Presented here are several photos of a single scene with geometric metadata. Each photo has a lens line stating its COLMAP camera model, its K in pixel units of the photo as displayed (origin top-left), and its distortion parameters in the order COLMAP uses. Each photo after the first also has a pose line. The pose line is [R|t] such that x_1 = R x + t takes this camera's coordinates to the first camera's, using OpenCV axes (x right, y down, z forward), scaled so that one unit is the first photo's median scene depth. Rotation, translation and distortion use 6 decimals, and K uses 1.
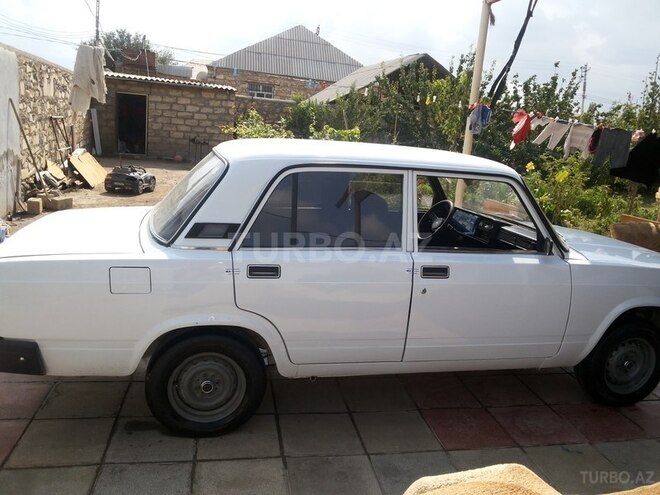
lens RADIAL K [[559.1, 0, 333.4], [0, 559.1, 246.9], [0, 0, 1]] dist [0.006851, -0.061314]
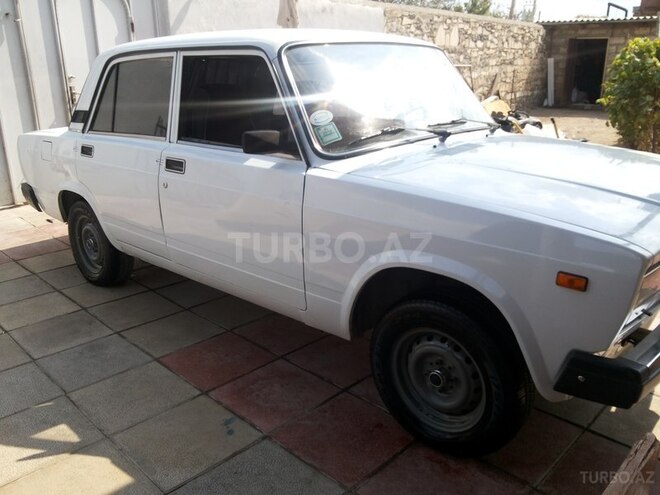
lens RADIAL K [[559.1, 0, 333.4], [0, 559.1, 246.9], [0, 0, 1]] dist [0.006851, -0.061314]
pose [[0.555341, 0.169633, -0.814138, 1.039038], [-0.122824, 0.984970, 0.121446, 0.033049], [0.822503, 0.032552, 0.567829, 0.684693]]
